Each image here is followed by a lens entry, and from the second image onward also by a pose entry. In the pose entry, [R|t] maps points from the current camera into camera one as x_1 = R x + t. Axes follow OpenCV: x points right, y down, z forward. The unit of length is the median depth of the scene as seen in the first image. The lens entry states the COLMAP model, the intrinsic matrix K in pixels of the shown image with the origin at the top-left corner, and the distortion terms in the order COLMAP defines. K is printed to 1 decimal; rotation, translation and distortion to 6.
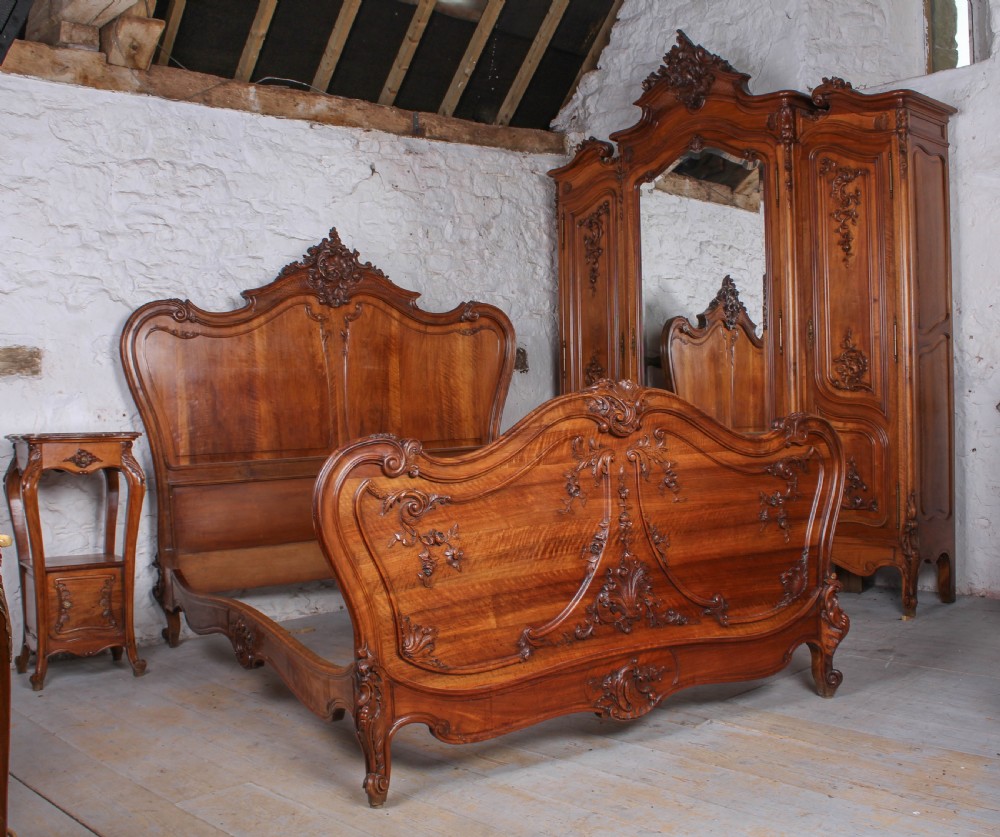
lens RADIAL K [[1092.5, 0, 535.2], [0, 1092.5, 434.9], [0, 0, 1]] dist [-0.167073, 0.152494]
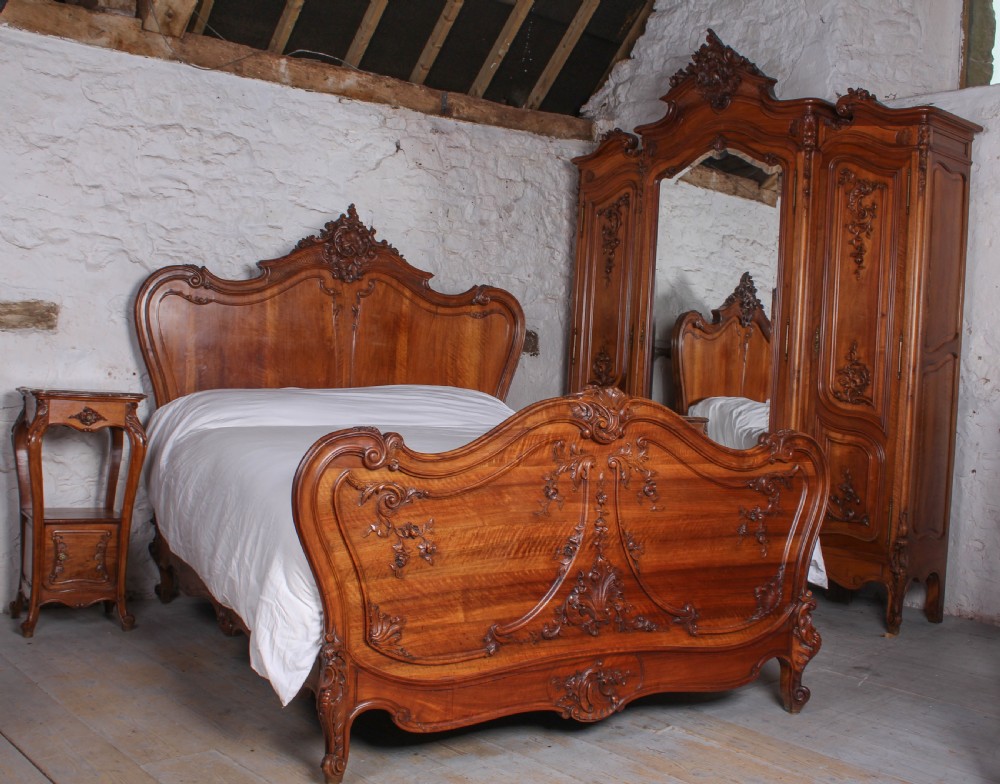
lens RADIAL K [[1093.7, 0, 512.1], [0, 1093.7, 402.5], [0, 0, 1]] dist [-0.154993, 0.154439]
pose [[0.996079, 0.076101, -0.045104, 0.025439], [-0.075992, 0.997100, 0.004141, -0.023257], [0.045288, -0.000698, 0.998974, -0.013968]]
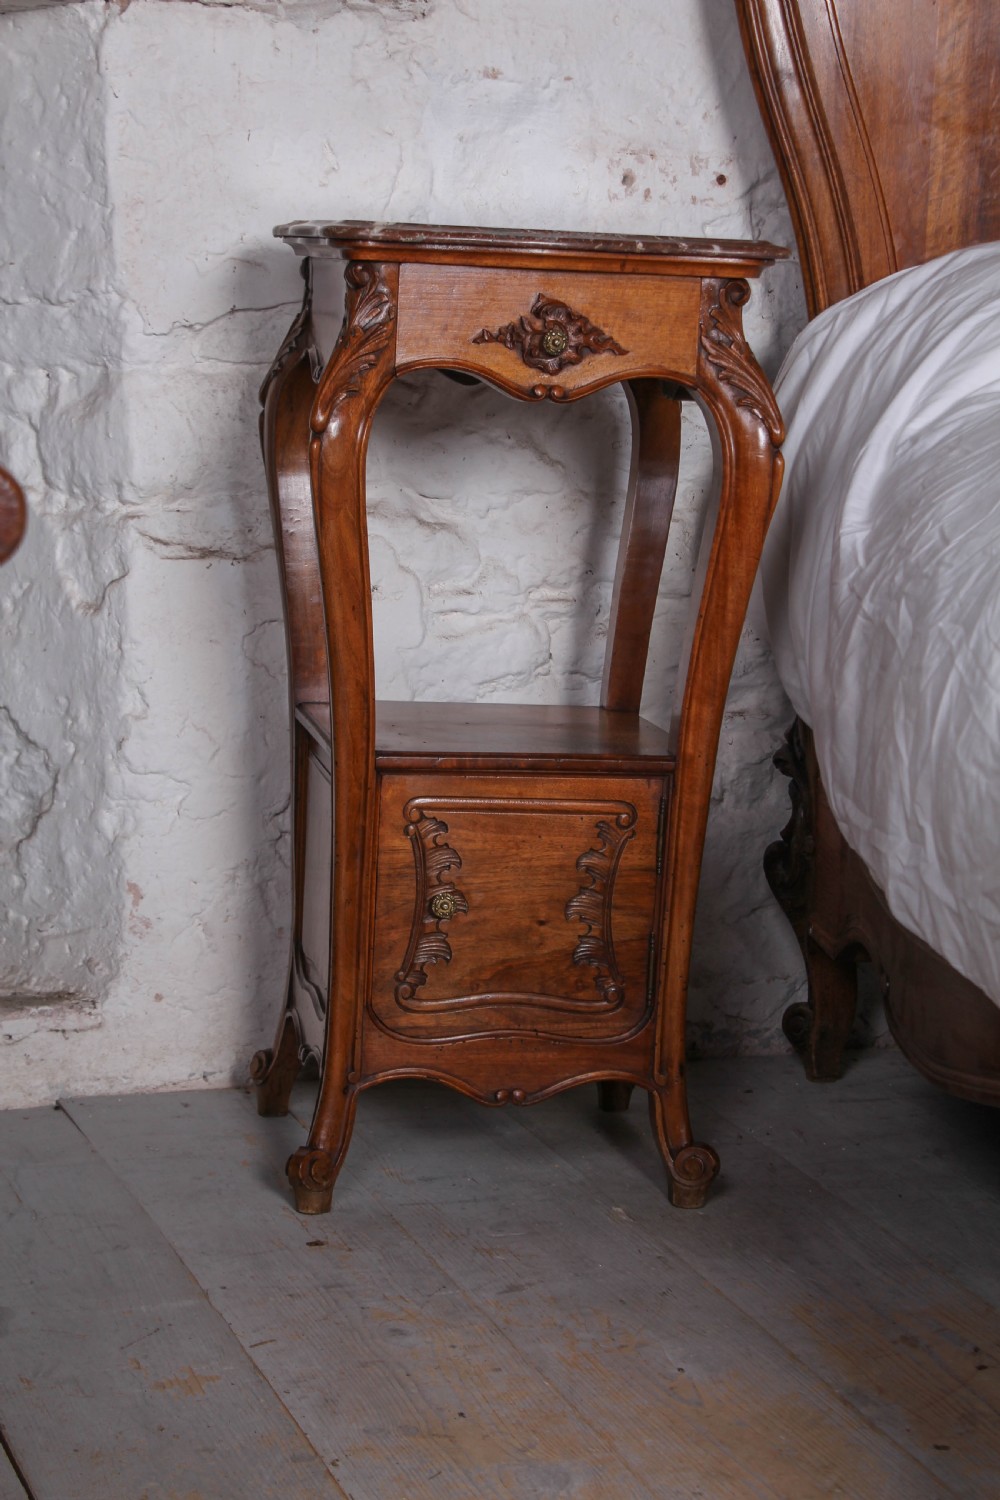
lens RADIAL K [[3069.4, 0, 498.0], [0, 3069.4, 771.0], [0, 0, 1]] dist [0.040572, 0.084506]
pose [[0.906779, 0.131172, -0.400681, -0.117227], [-0.071375, 0.984412, 0.160741, 0.006802], [0.415520, -0.117158, 0.902007, 0.291419]]
